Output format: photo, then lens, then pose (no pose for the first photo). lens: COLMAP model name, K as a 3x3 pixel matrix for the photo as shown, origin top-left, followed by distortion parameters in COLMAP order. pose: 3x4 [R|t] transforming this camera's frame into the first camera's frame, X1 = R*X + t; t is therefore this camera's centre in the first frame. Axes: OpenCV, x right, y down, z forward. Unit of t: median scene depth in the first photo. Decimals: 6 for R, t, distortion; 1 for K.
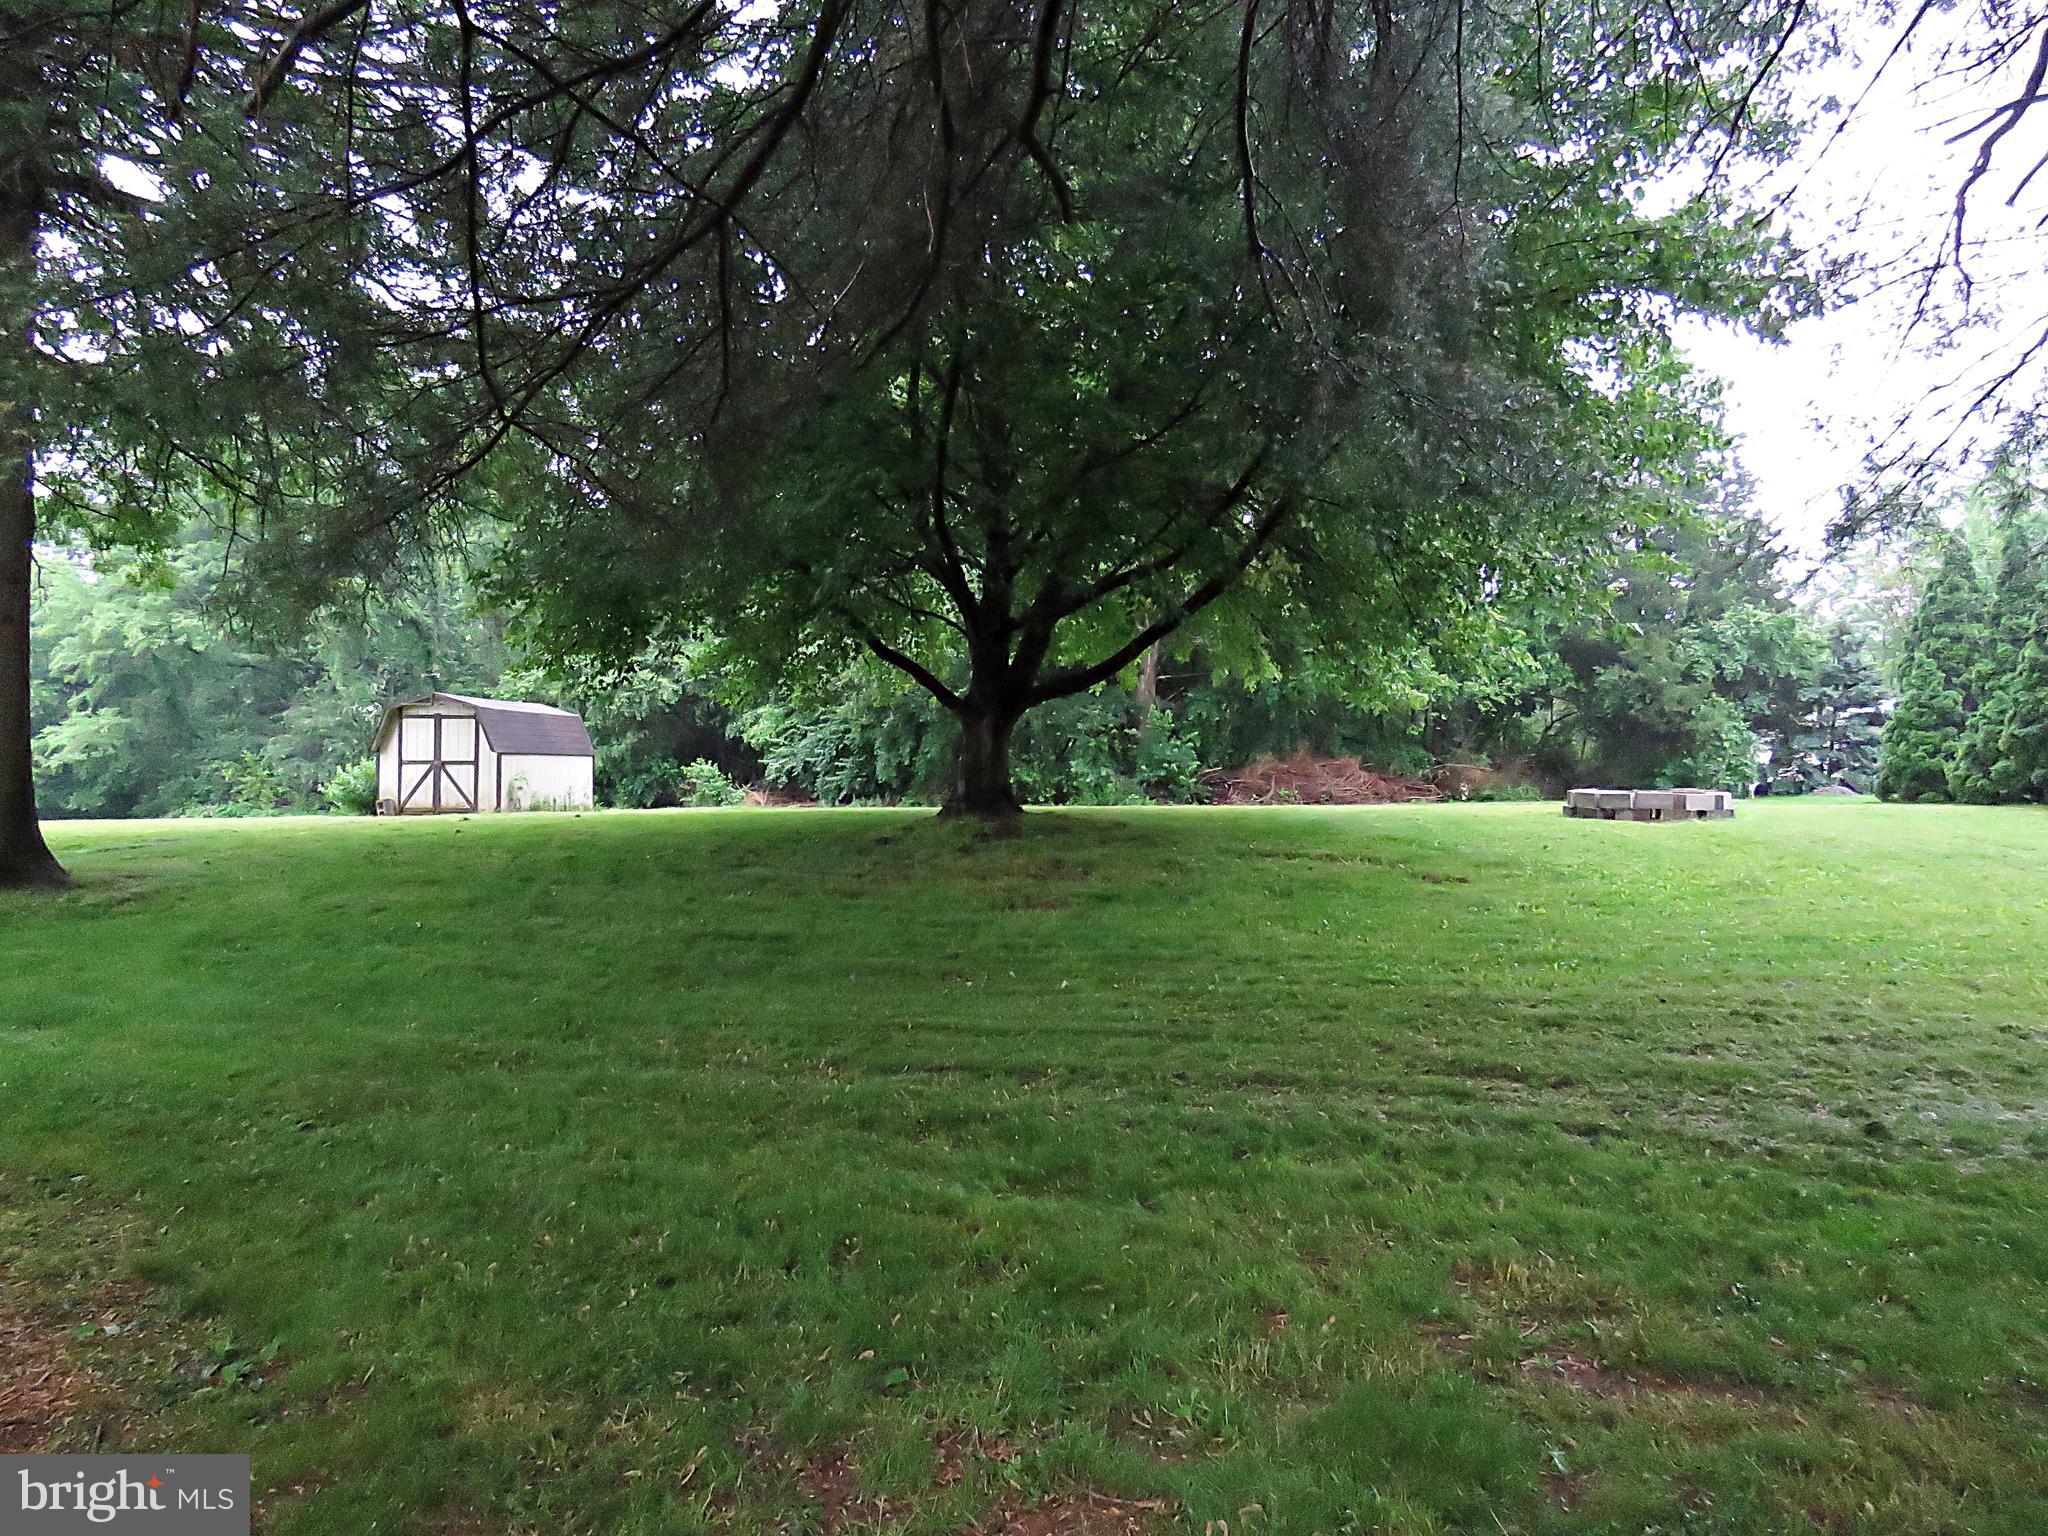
lens RADIAL K [[1307.0, 0, 1025.8], [0, 1307.0, 762.7], [0, 0, 1]] dist [-0.007082, 0.003819]
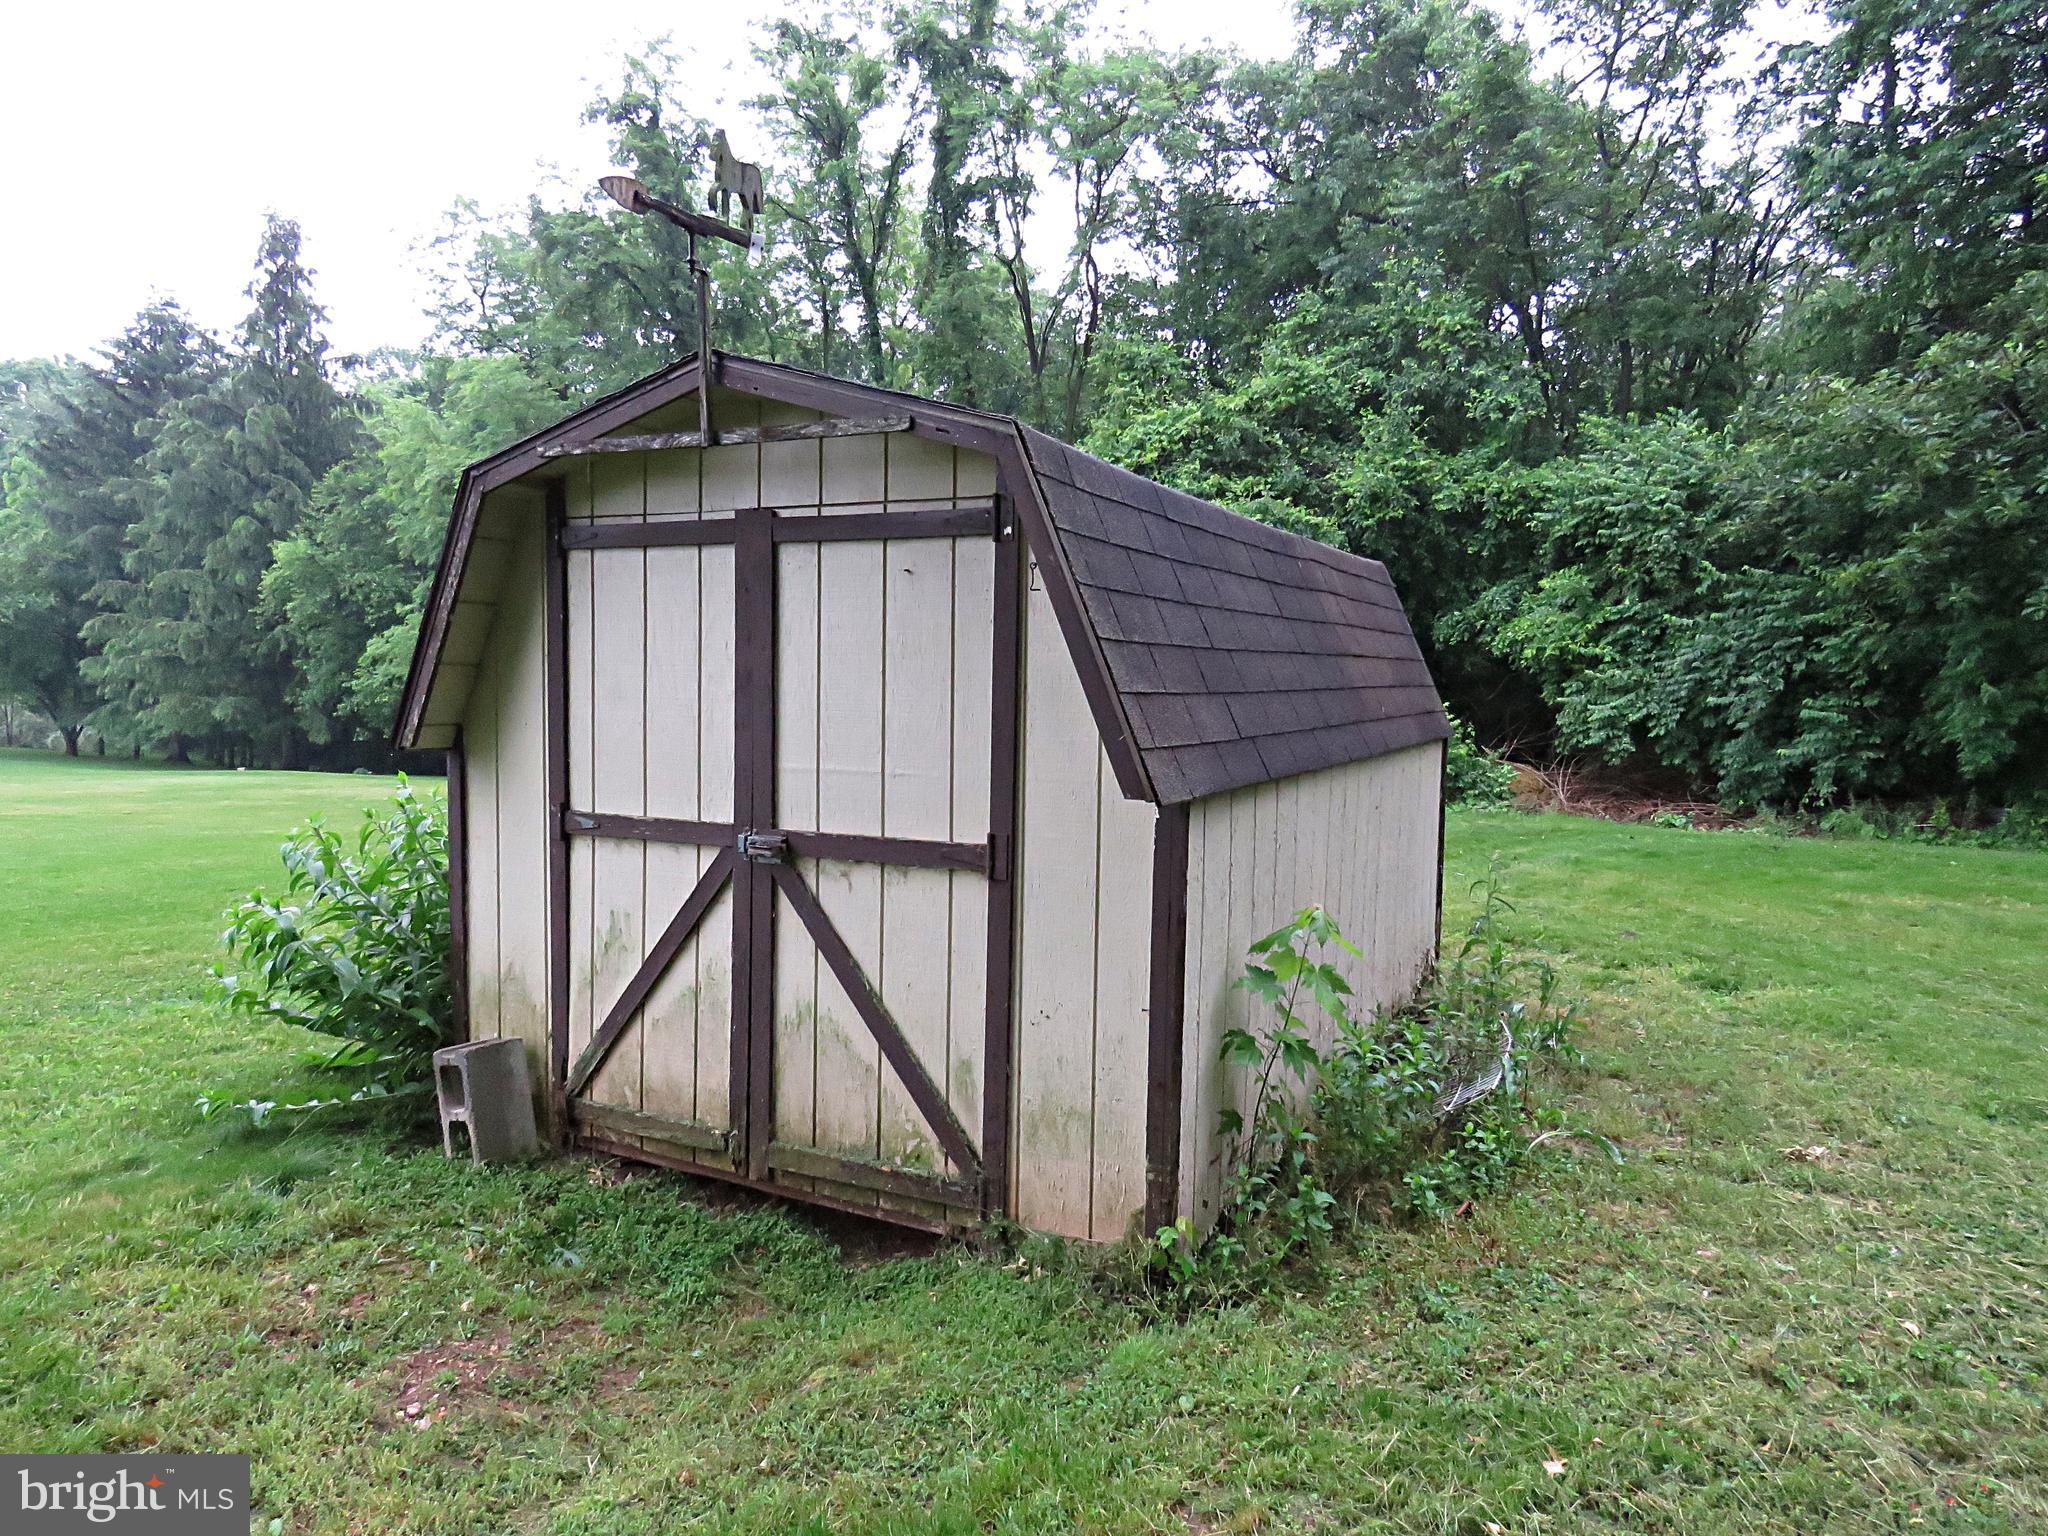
lens RADIAL K [[1307.0, 0, 1012.9], [0, 1307.0, 764.8], [0, 0, 1]] dist [-0.007082, 0.003819]
pose [[0.942640, 0.030972, -0.332372, -0.235389], [-0.005144, 0.996916, 0.078310, -0.013044], [0.333773, -0.072108, 0.939892, 0.547733]]
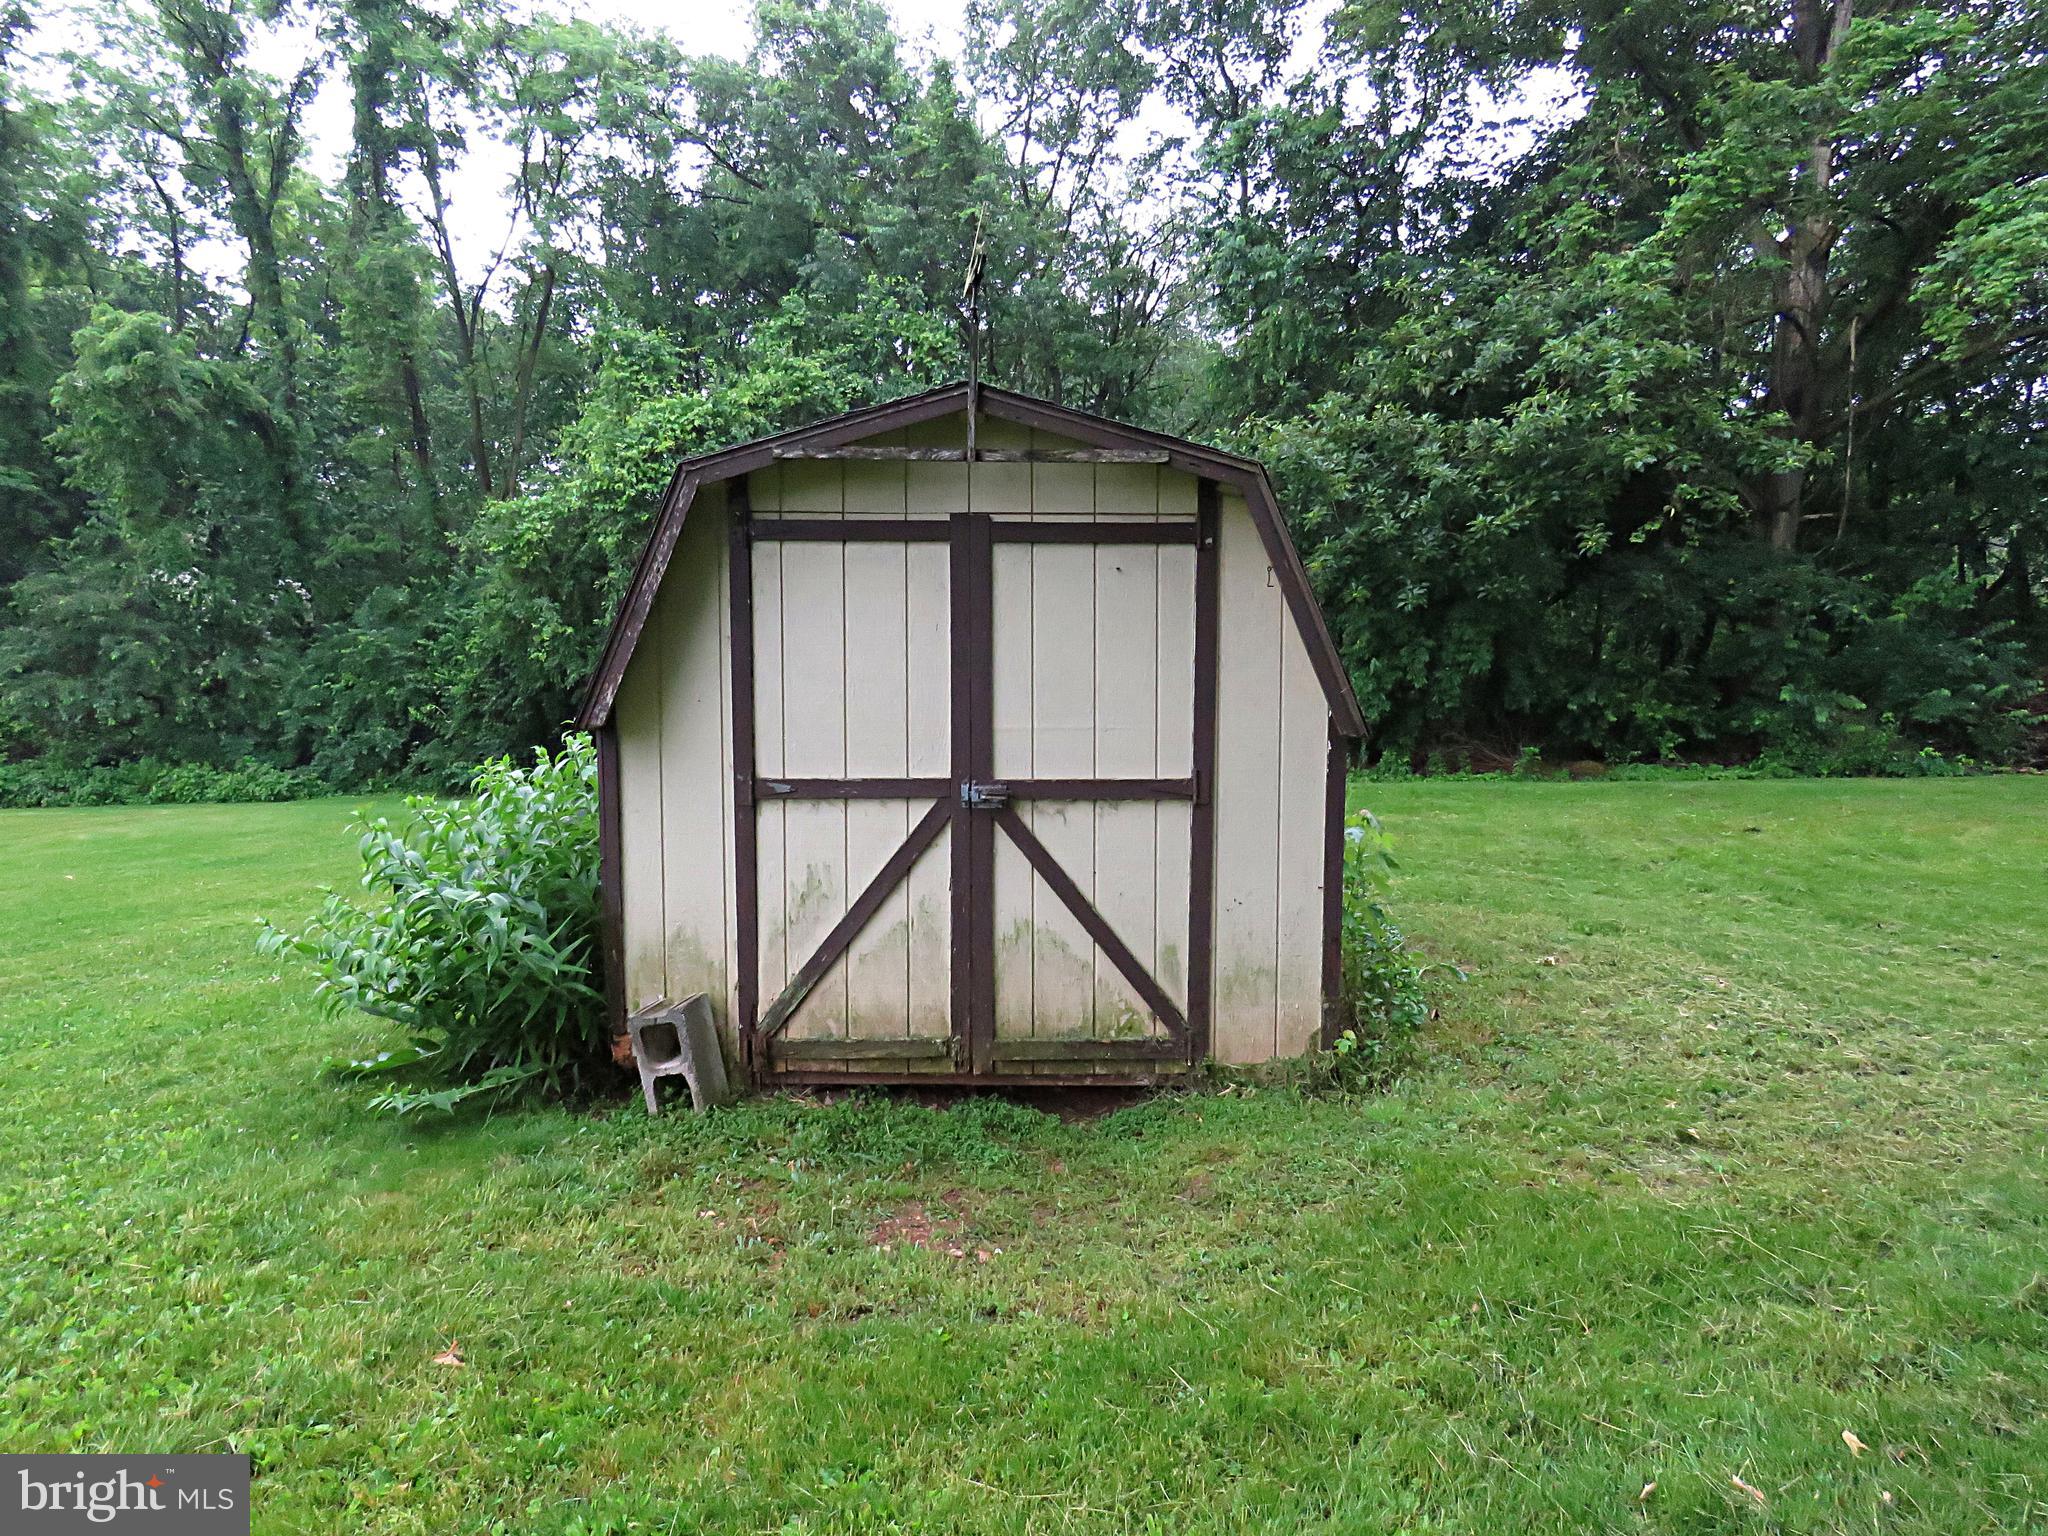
lens RADIAL K [[1307.0, 0, 1009.3], [0, 1307.0, 764.8], [0, 0, 1]] dist [-0.007082, 0.003819]
pose [[0.991252, -0.015355, 0.131084, -0.295563], [0.003940, 0.996209, 0.086905, -0.012137], [-0.131921, -0.085628, 0.987555, 0.518021]]
